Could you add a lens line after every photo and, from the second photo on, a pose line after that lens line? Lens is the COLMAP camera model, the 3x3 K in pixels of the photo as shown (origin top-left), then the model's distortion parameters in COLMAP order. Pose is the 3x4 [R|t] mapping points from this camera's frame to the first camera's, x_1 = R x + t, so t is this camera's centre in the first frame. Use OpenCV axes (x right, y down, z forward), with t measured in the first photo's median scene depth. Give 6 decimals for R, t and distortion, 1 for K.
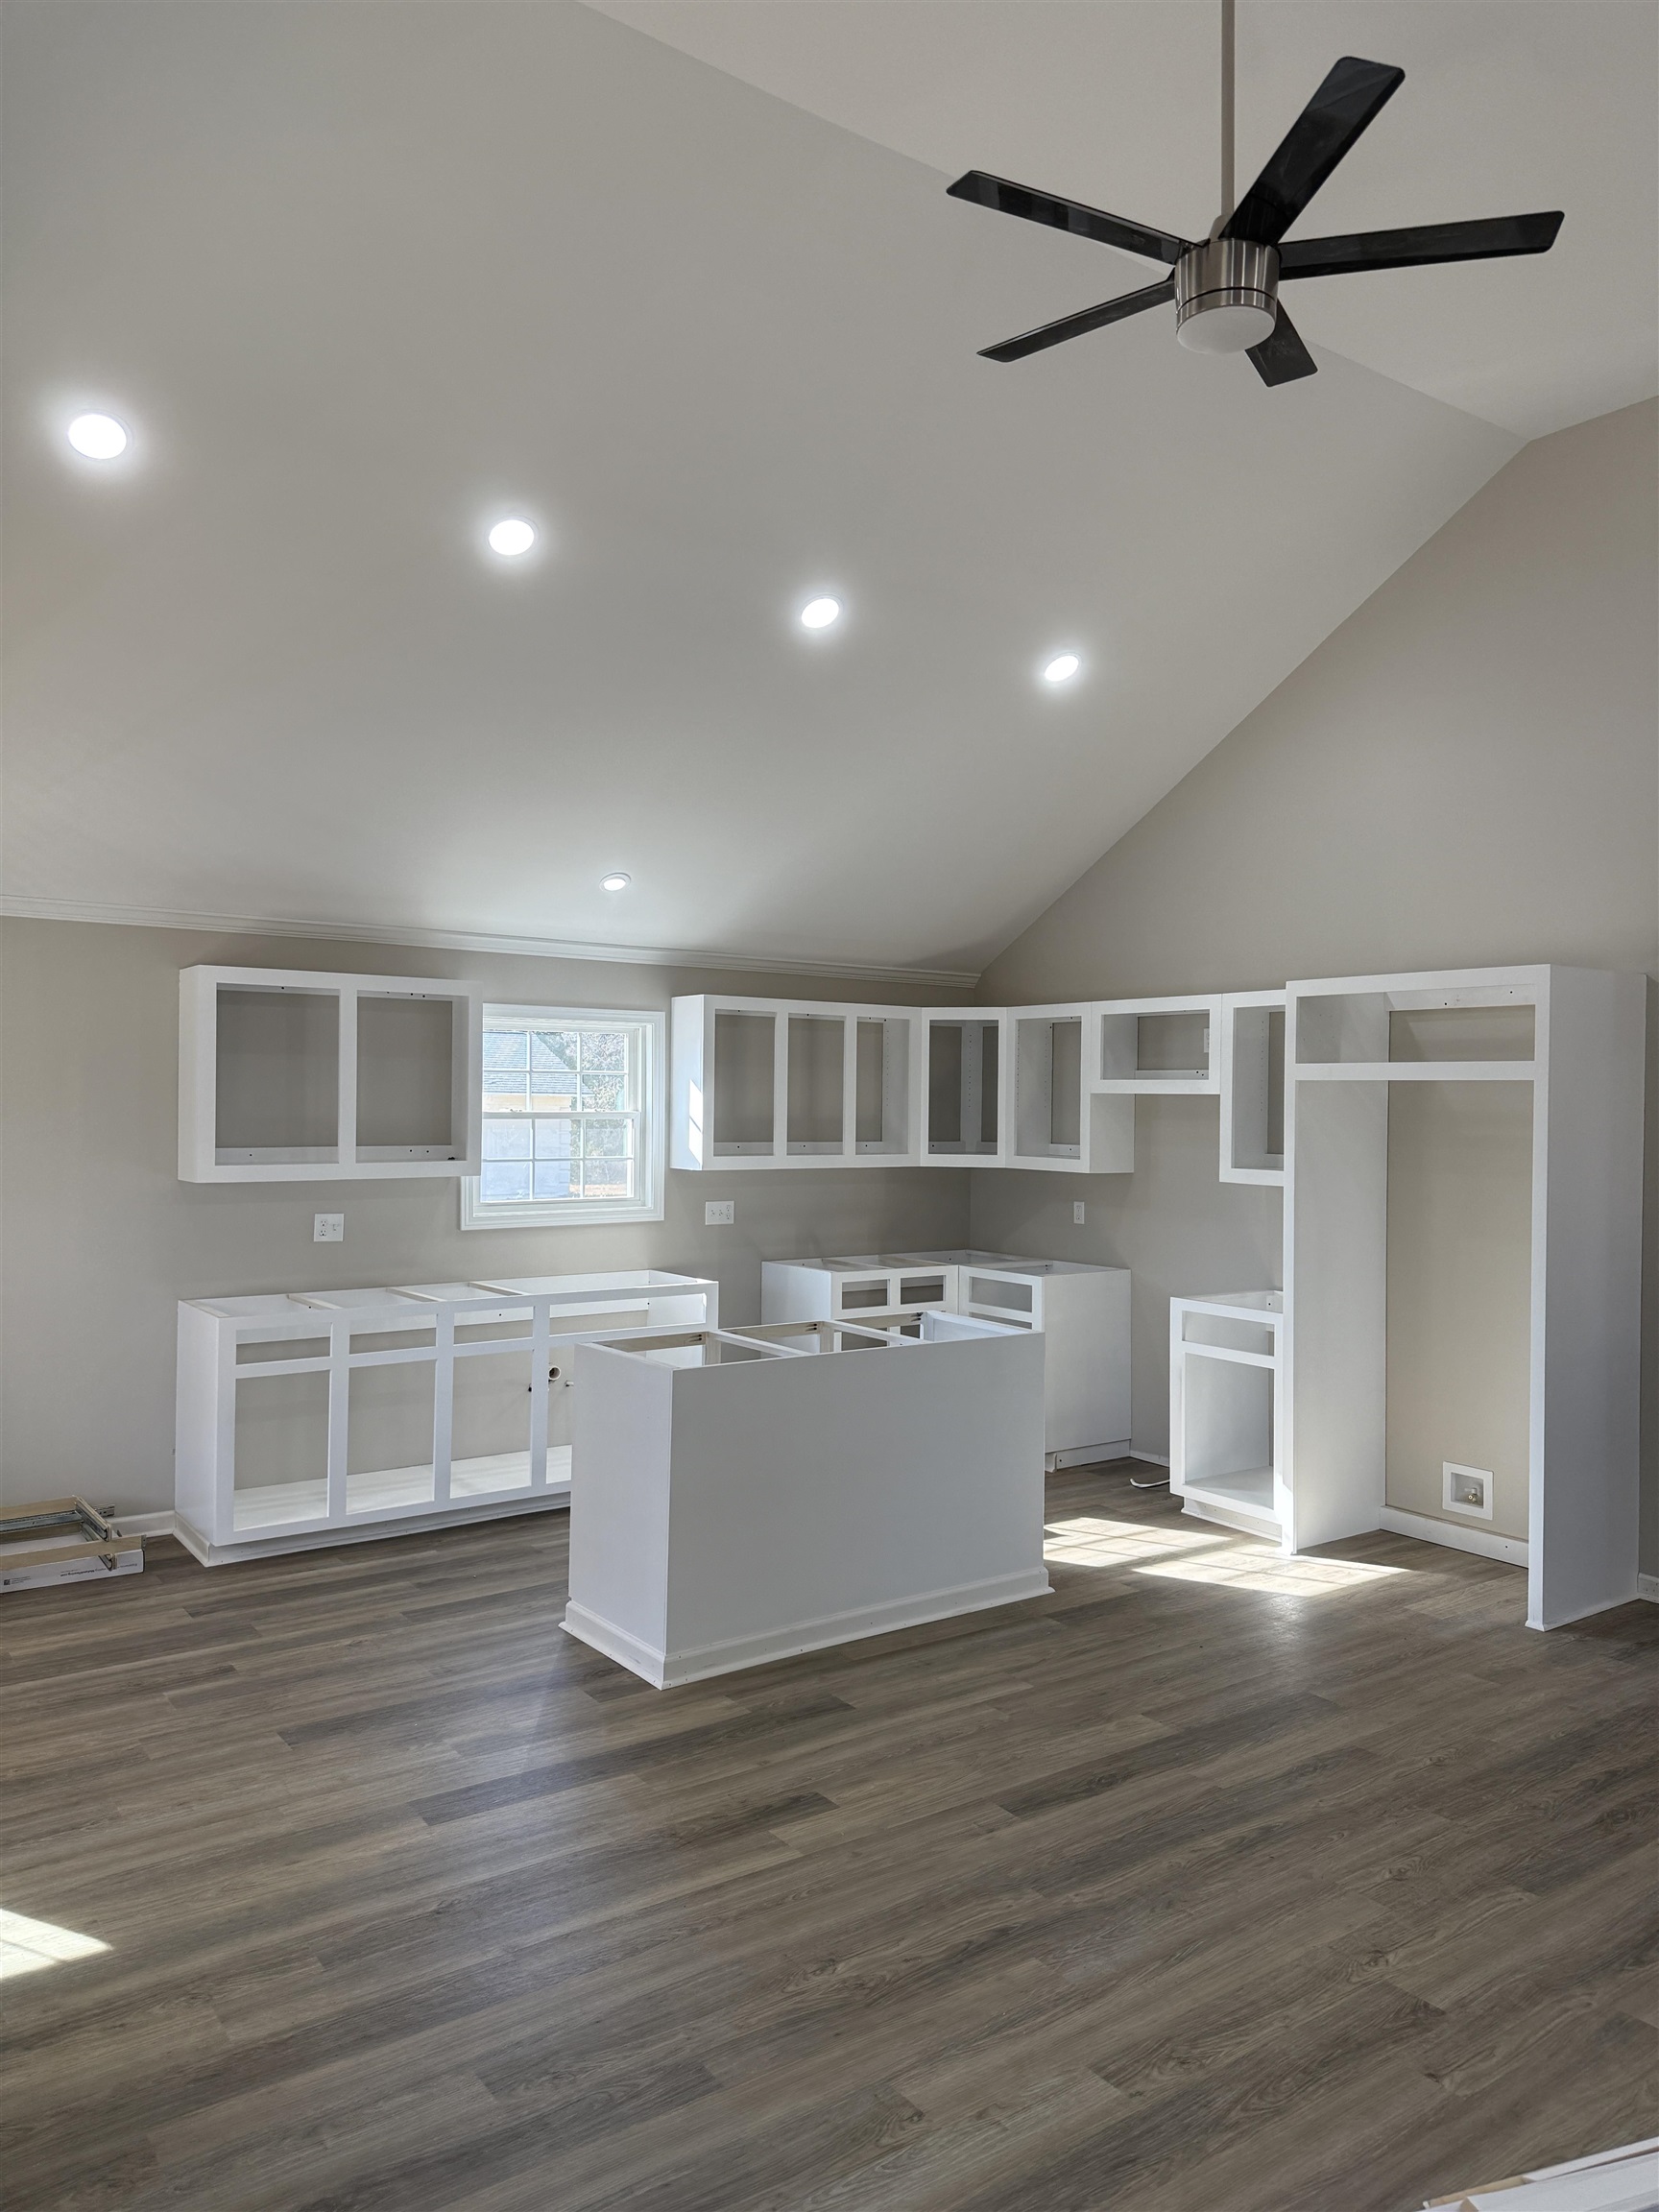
lens RADIAL K [[1572.3, 0, 829.5], [0, 1572.3, 1106.0], [0, 0, 1]] dist [0.044246, -0.046993]
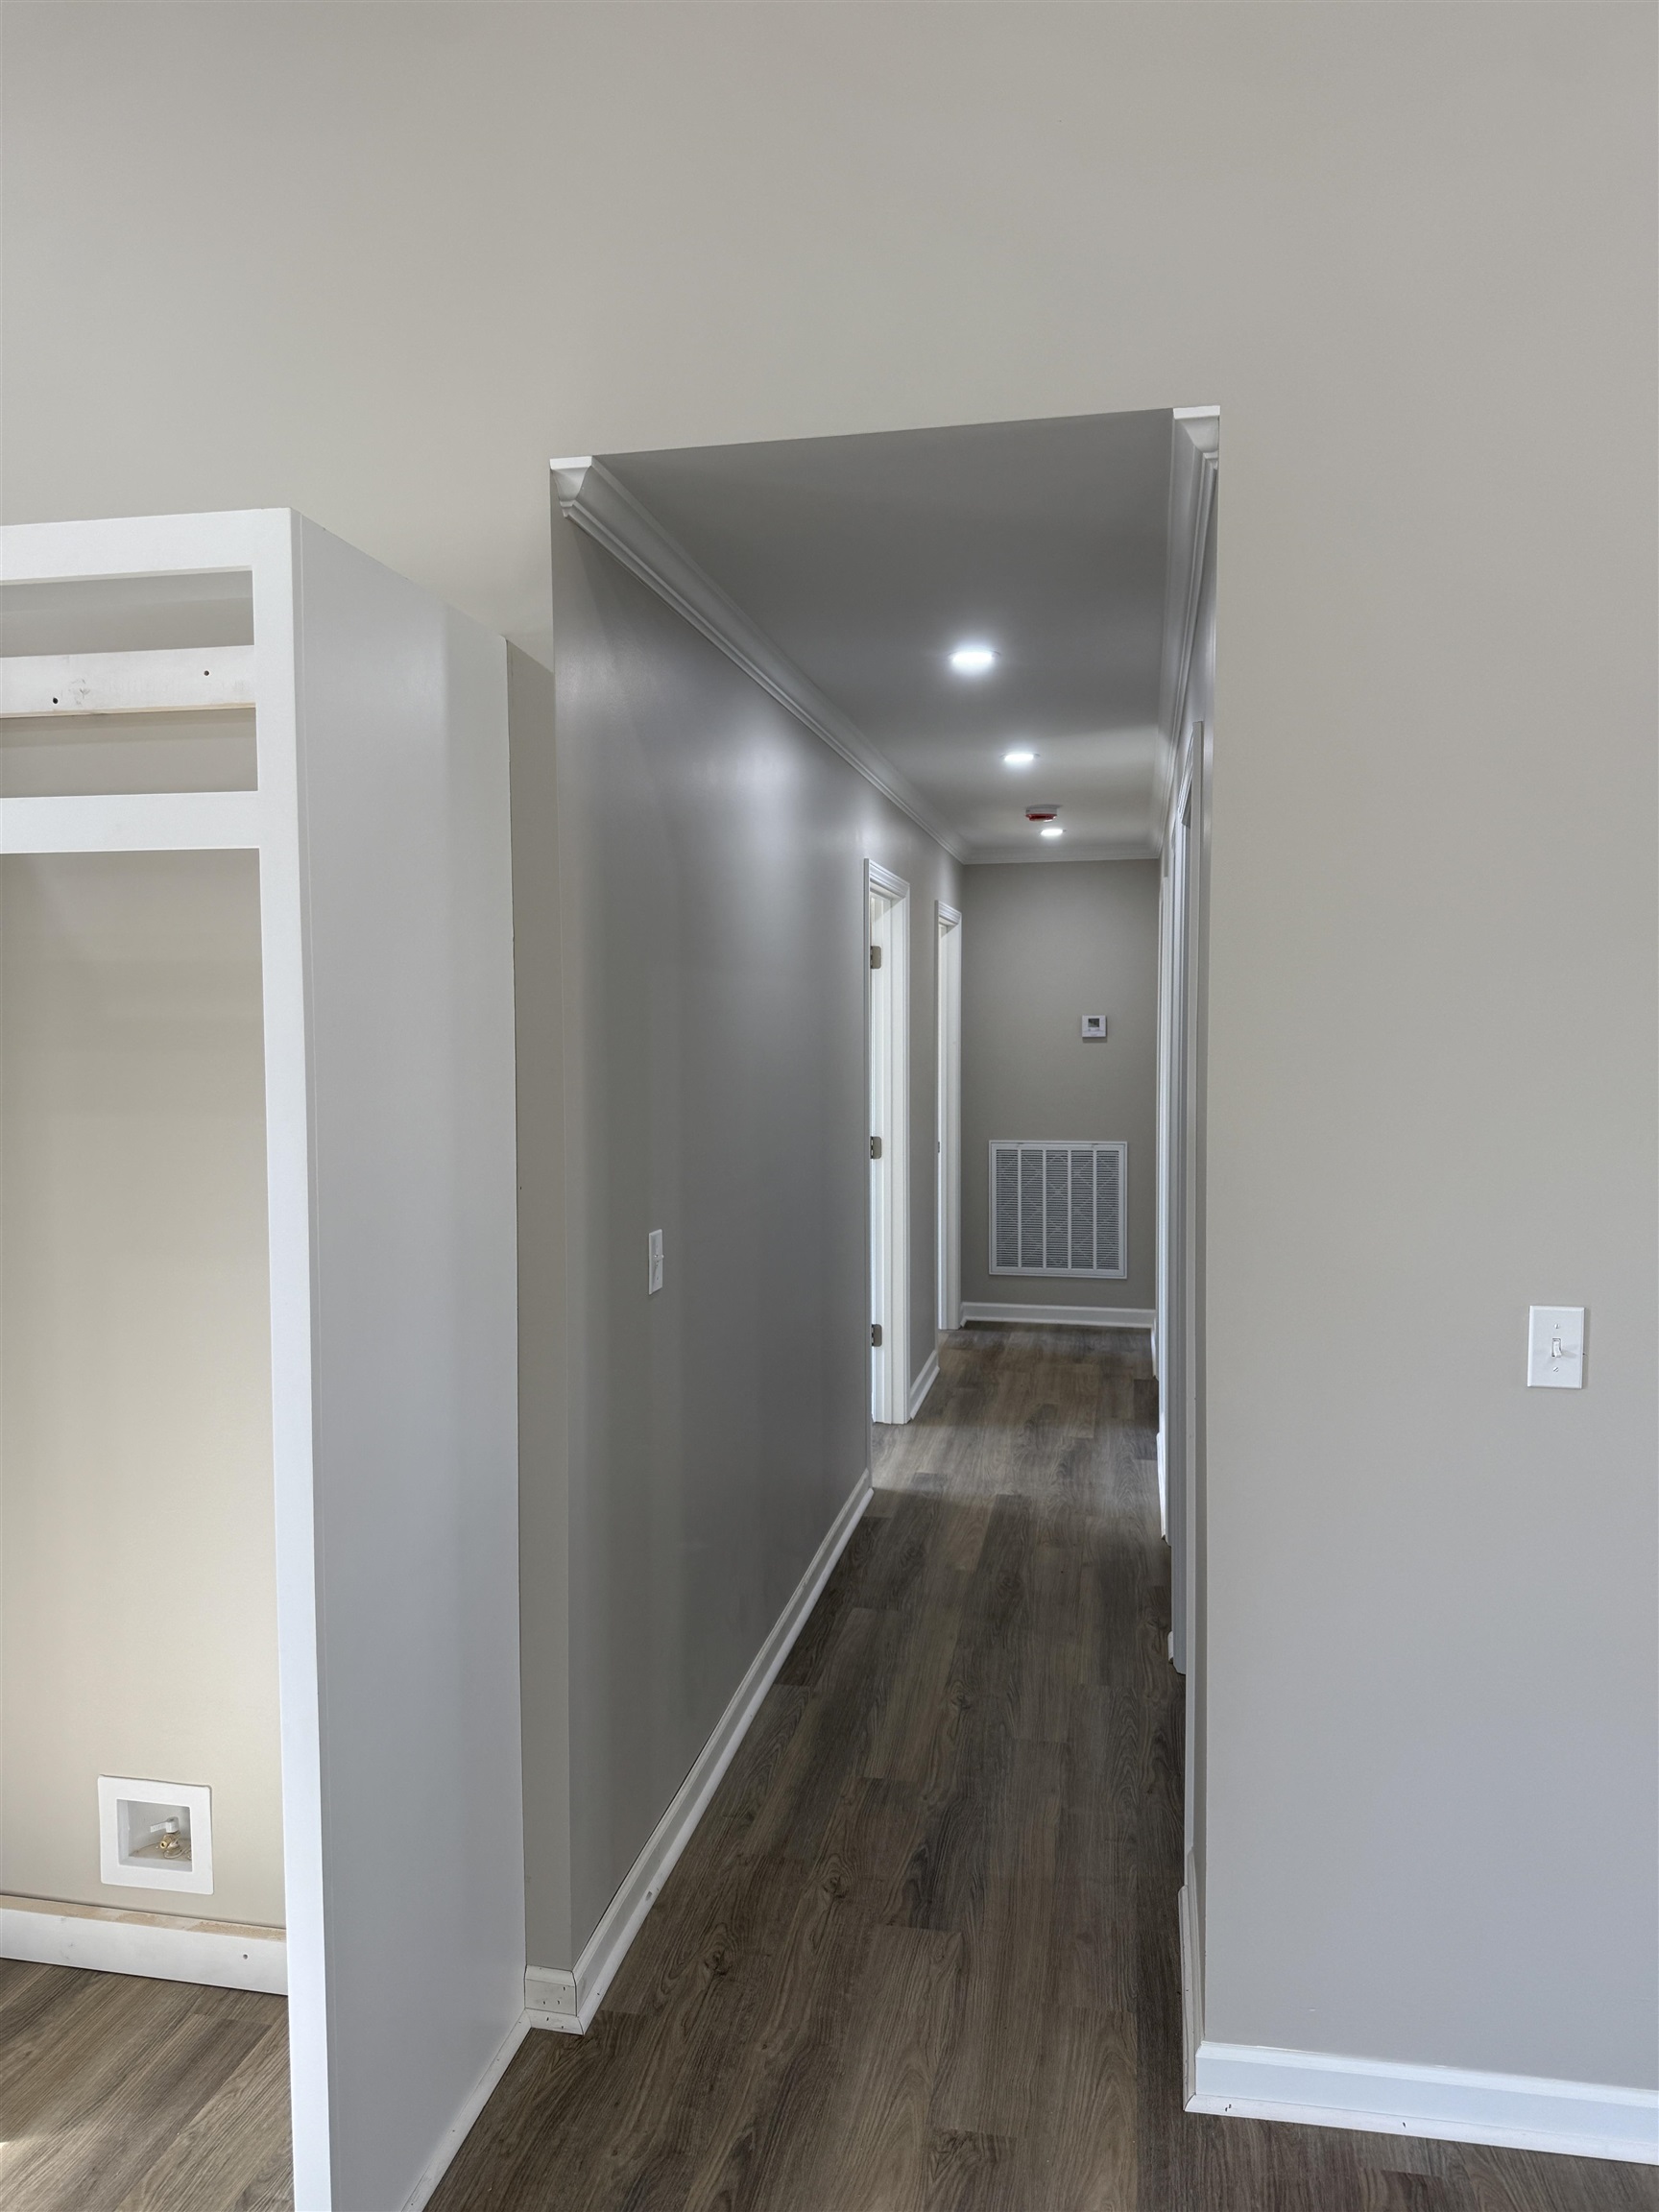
lens RADIAL K [[1572.3, 0, 829.5], [0, 1572.3, 1106.0], [0, 0, 1]] dist [0.044246, -0.046993]
pose [[0.729938, -0.057964, 0.681051, 0.259029], [0.018499, 0.997708, 0.065088, 0.016871], [-0.683263, -0.034912, 0.729337, 0.575938]]
